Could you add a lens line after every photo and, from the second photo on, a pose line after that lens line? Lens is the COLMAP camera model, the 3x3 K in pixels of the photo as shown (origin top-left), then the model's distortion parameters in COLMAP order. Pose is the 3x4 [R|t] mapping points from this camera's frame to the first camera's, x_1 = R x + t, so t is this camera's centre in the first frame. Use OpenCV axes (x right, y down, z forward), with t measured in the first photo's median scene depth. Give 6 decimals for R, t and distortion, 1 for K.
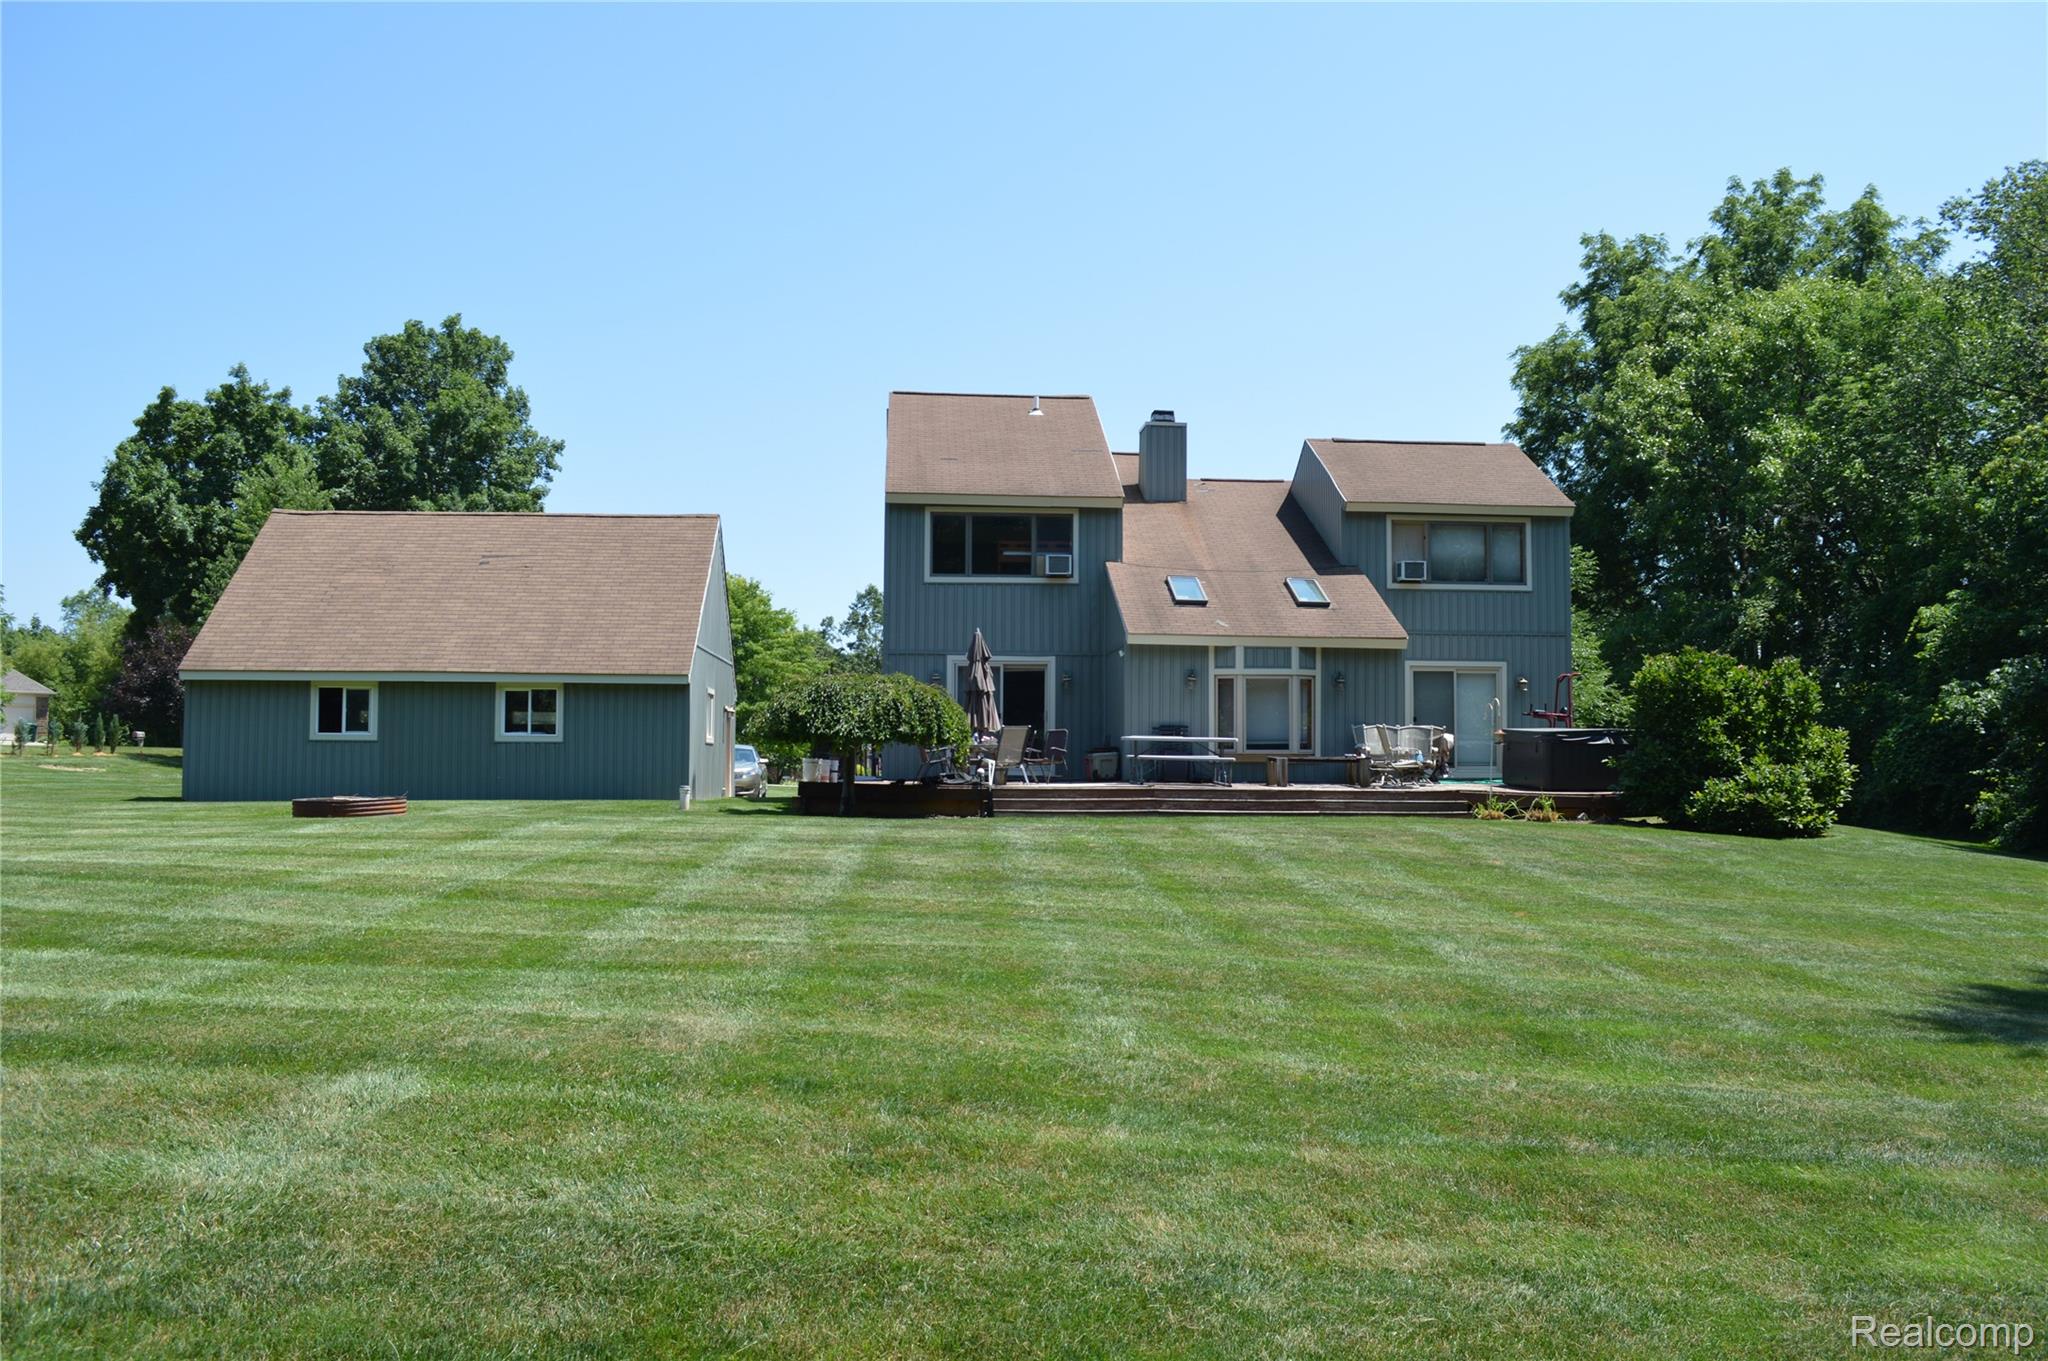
lens RADIAL K [[1657.2, 0, 1023.4], [0, 1657.2, 688.3], [0, 0, 1]] dist [-0.072867, 0.006010]
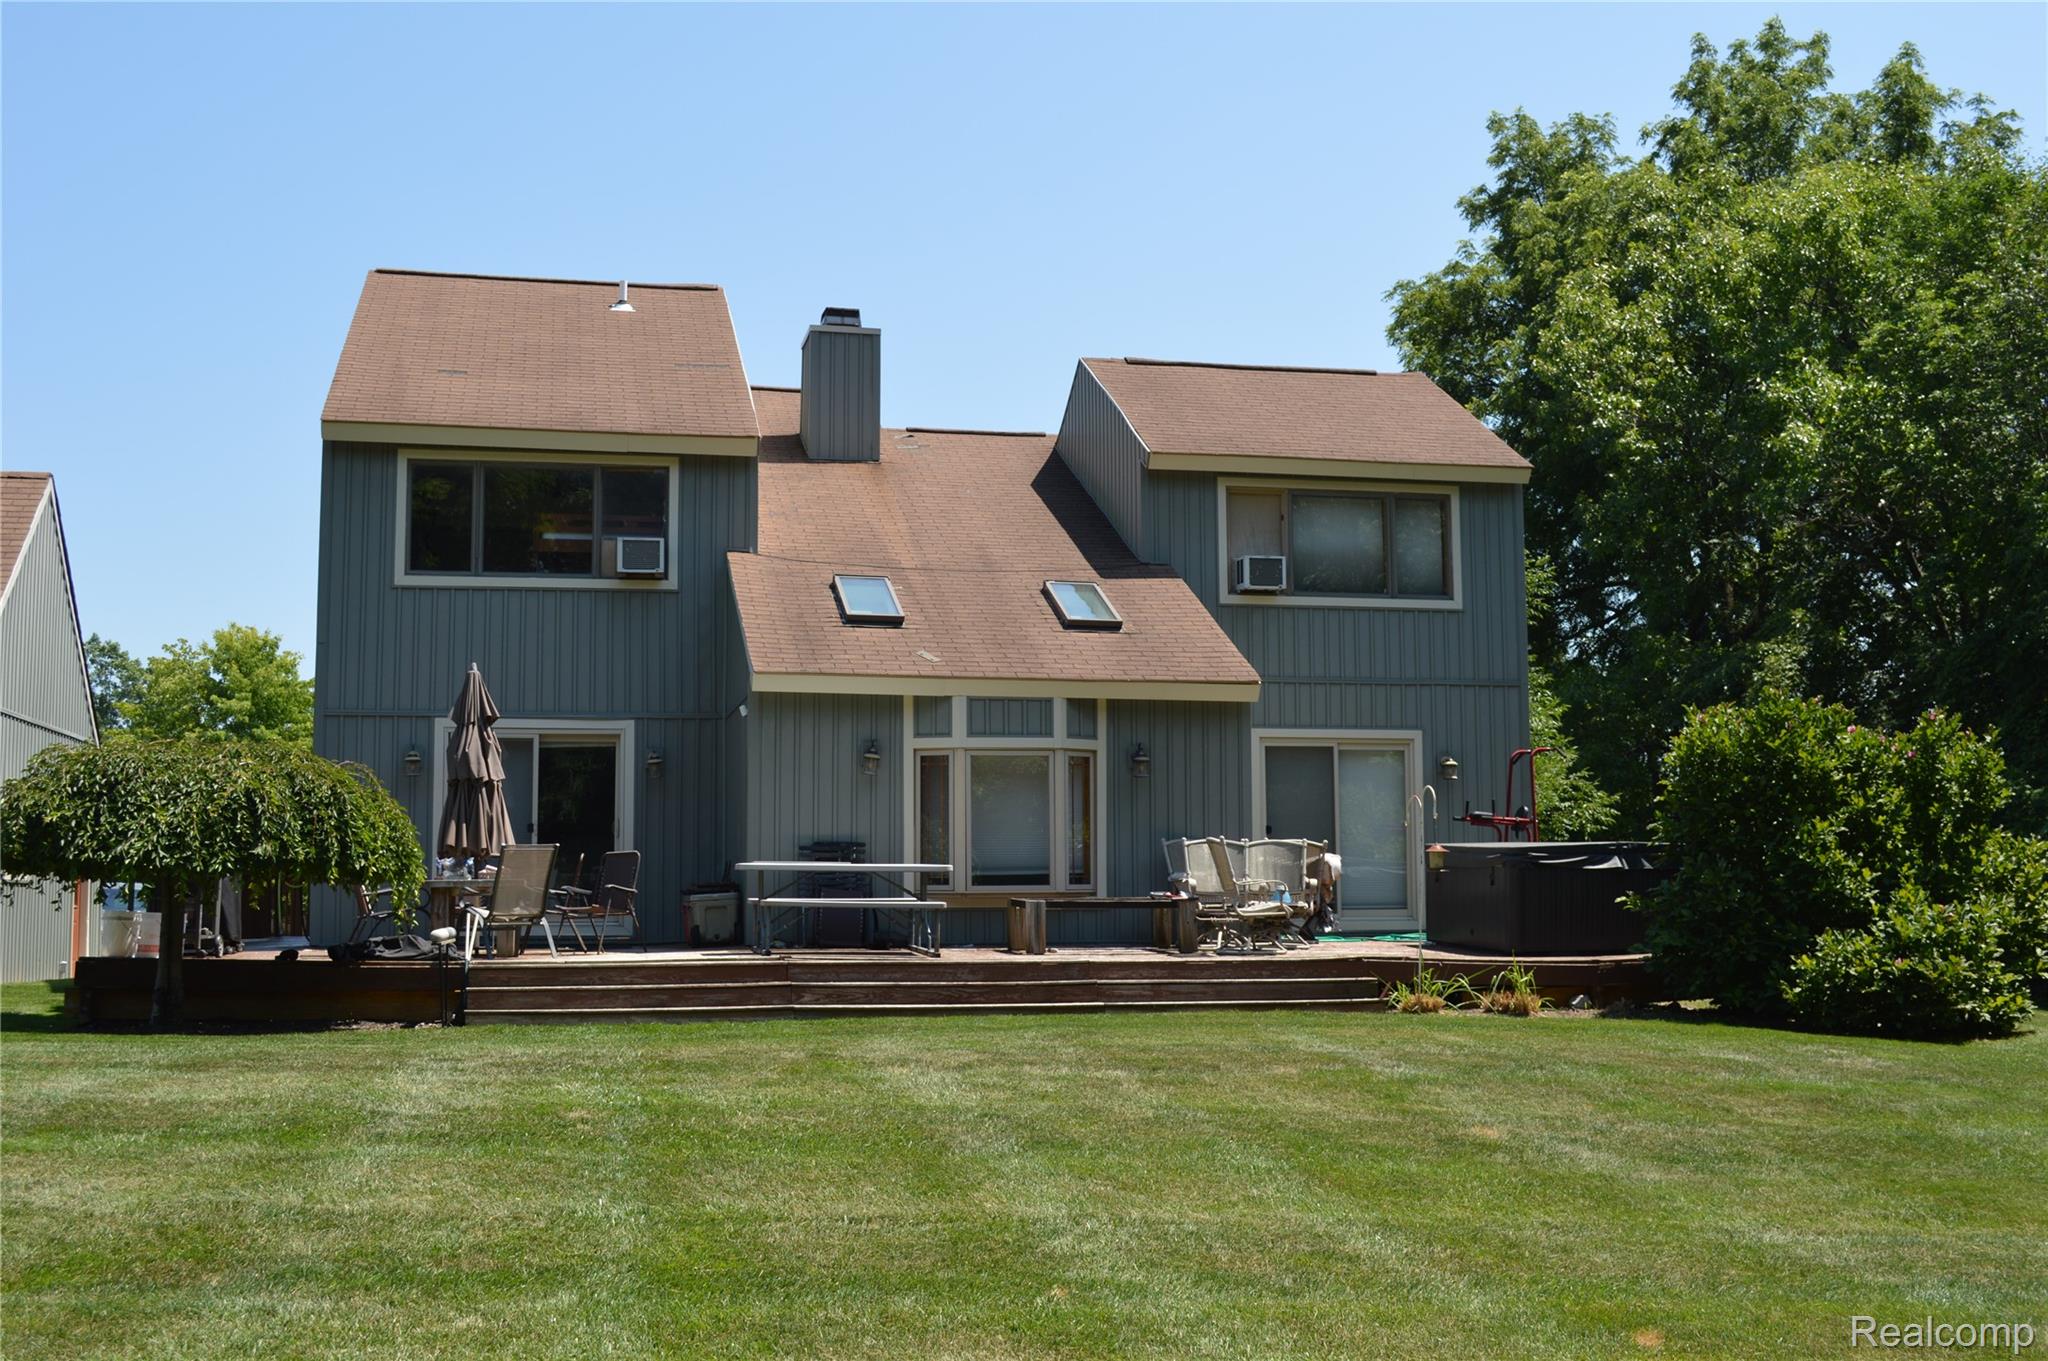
lens RADIAL K [[2273.6, 0, 1022.7], [0, 2273.6, 676.7], [0, 0, 1]] dist [-0.047527, 0.000000]
pose [[0.990355, 0.002510, 0.138530, 0.042297], [0.005047, 0.998519, -0.054171, 0.008001], [-0.138461, 0.054348, 0.988876, 0.226725]]
